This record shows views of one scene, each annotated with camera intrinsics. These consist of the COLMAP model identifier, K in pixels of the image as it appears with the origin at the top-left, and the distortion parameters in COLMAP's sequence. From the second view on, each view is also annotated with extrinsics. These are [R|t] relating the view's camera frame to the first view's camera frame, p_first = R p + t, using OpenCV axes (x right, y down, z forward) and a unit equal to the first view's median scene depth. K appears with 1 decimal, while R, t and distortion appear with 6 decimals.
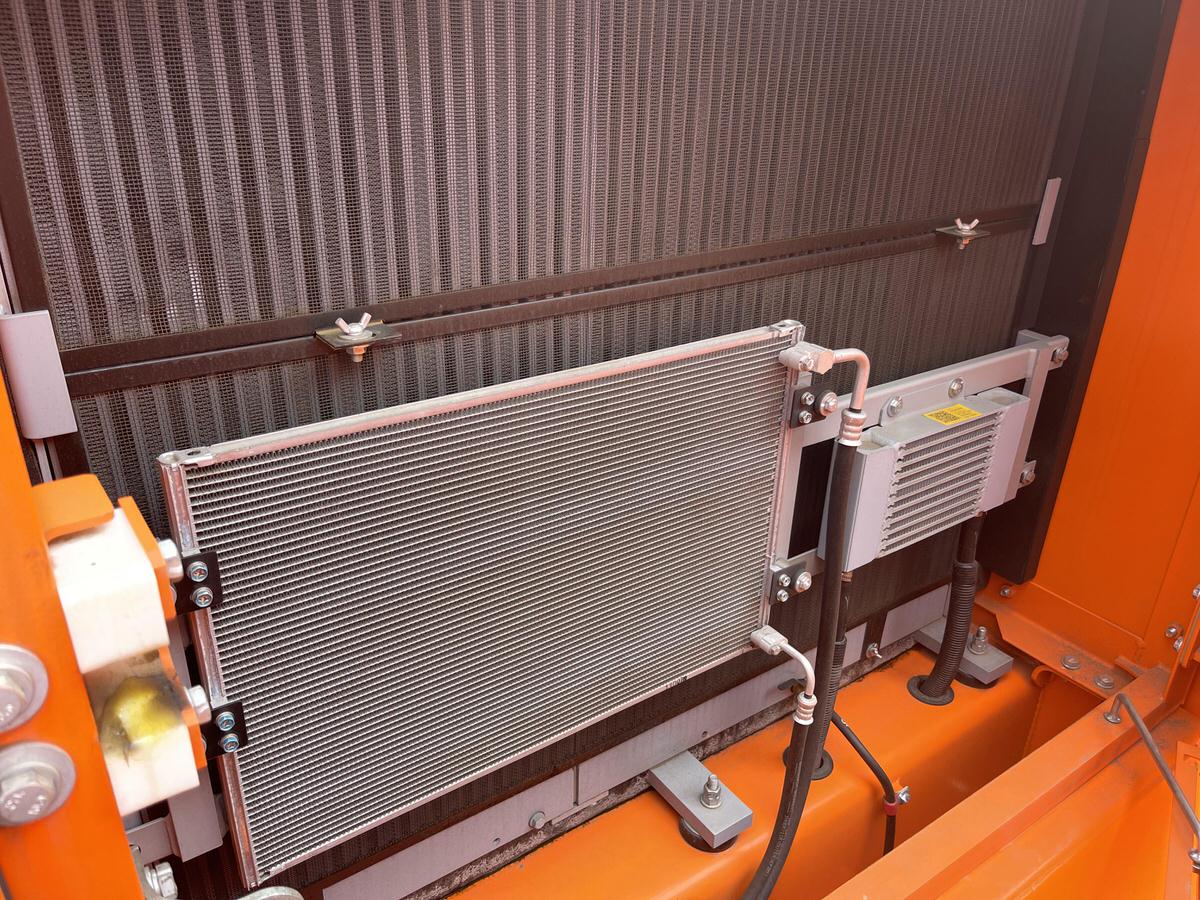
lens RADIAL K [[926.6, 0, 592.0], [0, 926.6, 450.5], [0, 0, 1]] dist [0.038367, -0.064017]
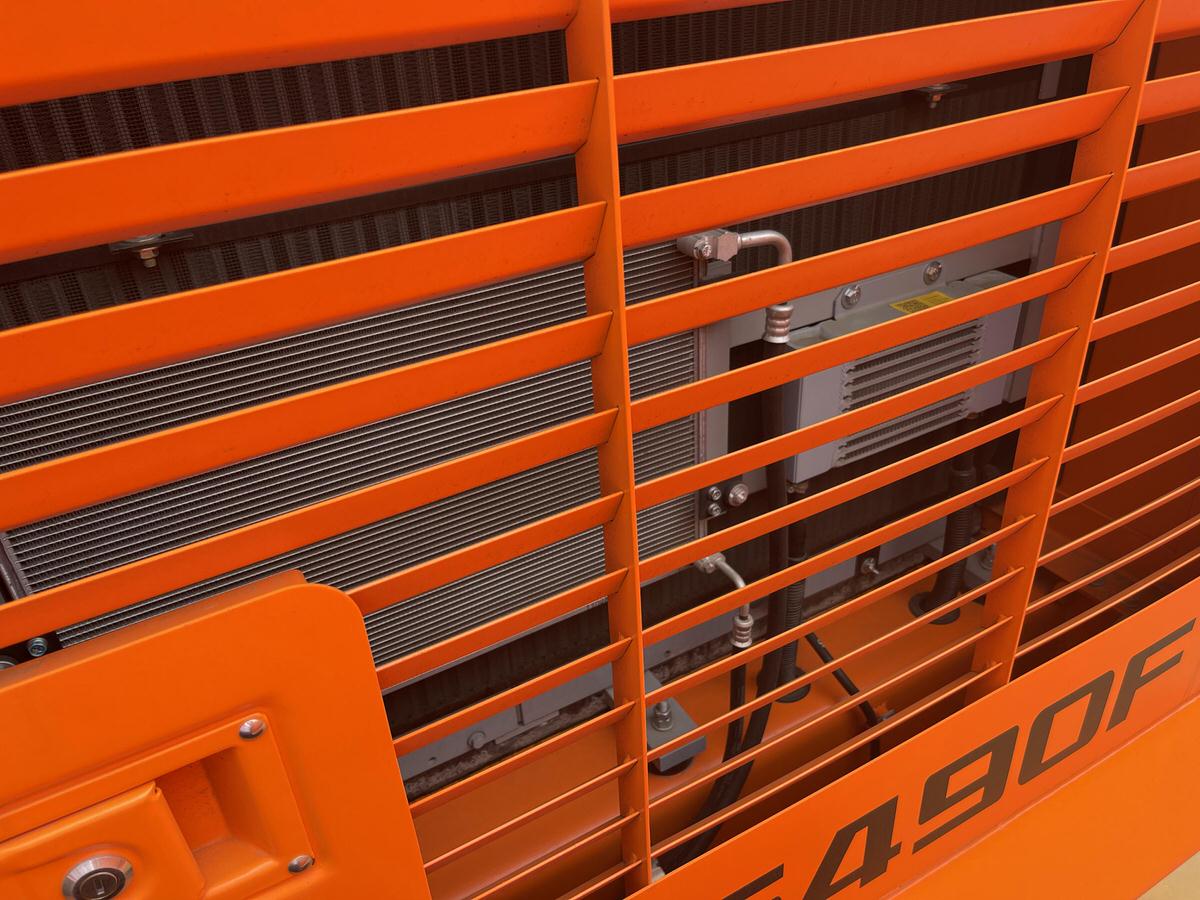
lens RADIAL K [[926.6, 0, 607.5], [0, 926.6, 451.7], [0, 0, 1]] dist [0.038367, -0.064017]
pose [[0.991875, -0.016504, -0.126144, 0.204223], [0.028855, 0.994894, 0.096717, 0.007168], [0.123904, -0.099571, 0.987286, 0.086364]]
